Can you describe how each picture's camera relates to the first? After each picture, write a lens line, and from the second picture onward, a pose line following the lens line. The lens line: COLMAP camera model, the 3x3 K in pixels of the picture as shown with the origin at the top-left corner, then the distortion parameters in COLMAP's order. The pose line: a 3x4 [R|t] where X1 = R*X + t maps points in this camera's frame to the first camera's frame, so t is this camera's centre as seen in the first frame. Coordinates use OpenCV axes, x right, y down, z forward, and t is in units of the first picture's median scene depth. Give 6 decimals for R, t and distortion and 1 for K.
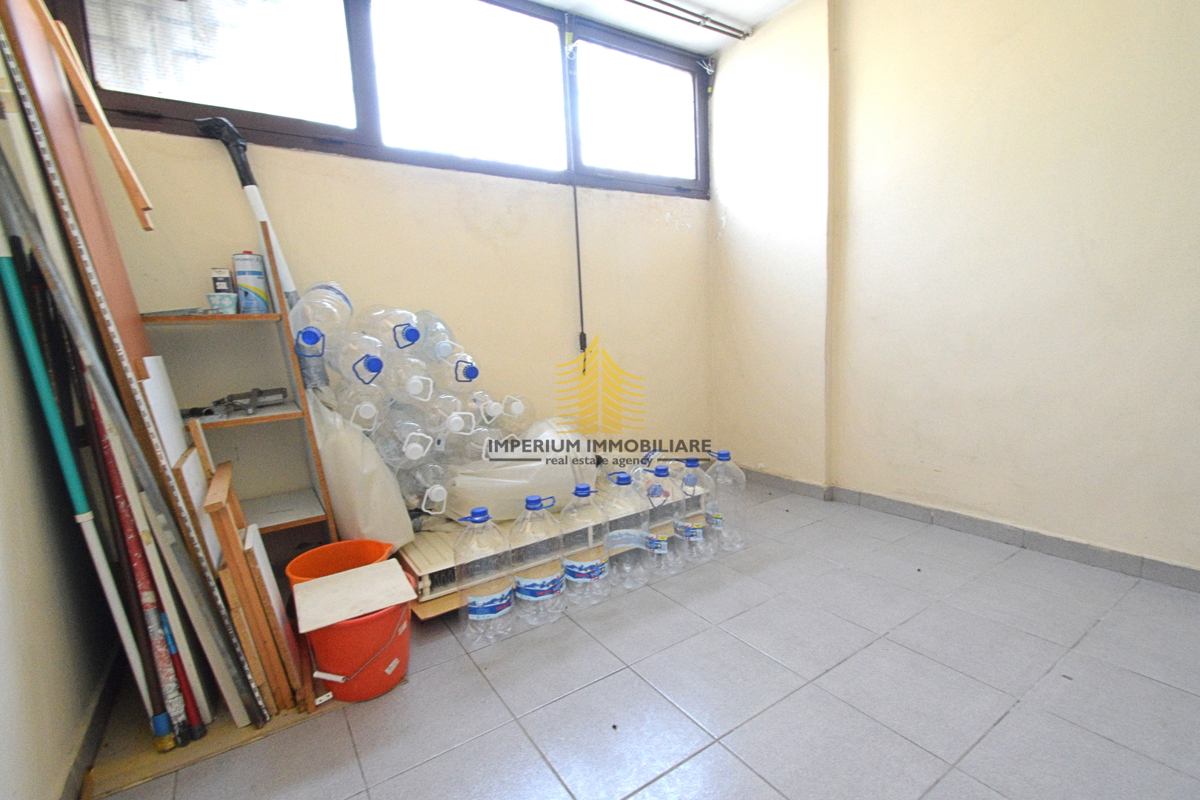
lens RADIAL K [[531.7, 0, 600.0], [0, 531.7, 400.0], [0, 0, 1]] dist [-0.010450, 0.000587]
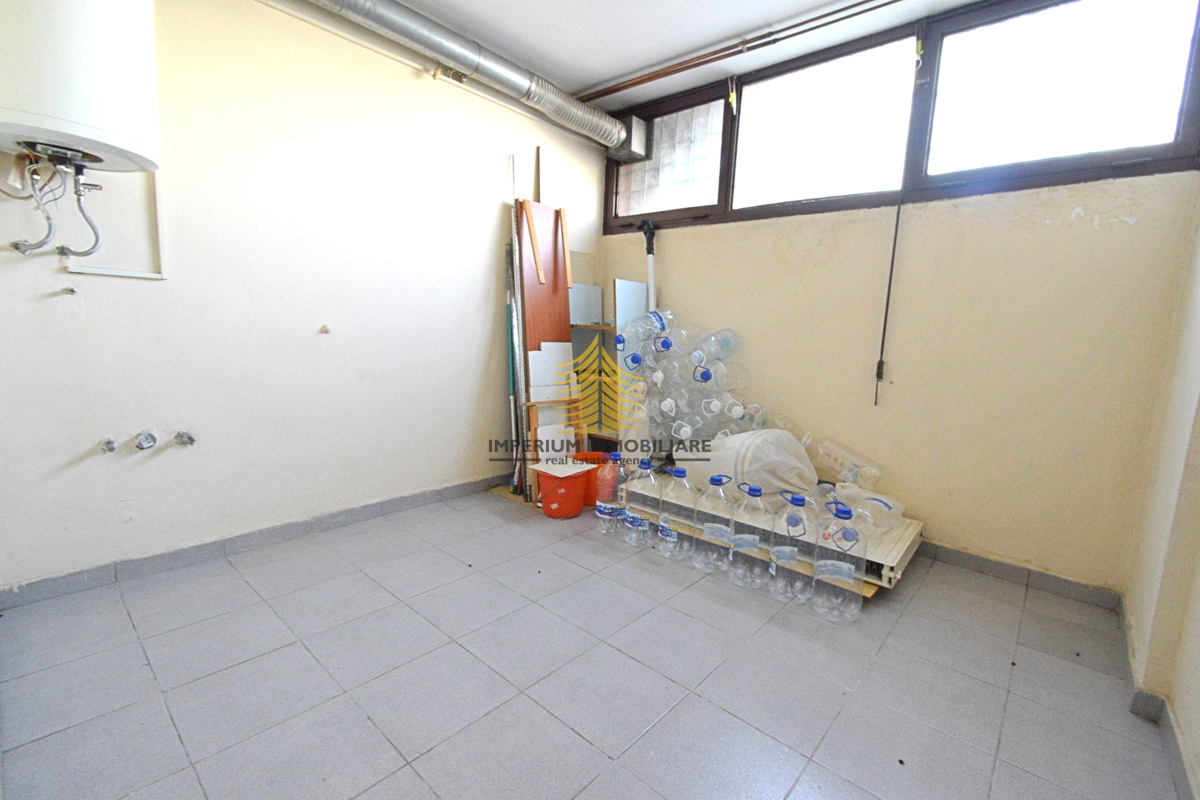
lens RADIAL K [[531.7, 0, 600.0], [0, 531.7, 400.0], [0, 0, 1]] dist [-0.010450, 0.000587]
pose [[0.252086, 0.187509, -0.949364, 1.028442], [-0.181215, 0.972840, 0.144027, -0.144202], [0.950586, 0.135732, 0.279219, 0.379229]]
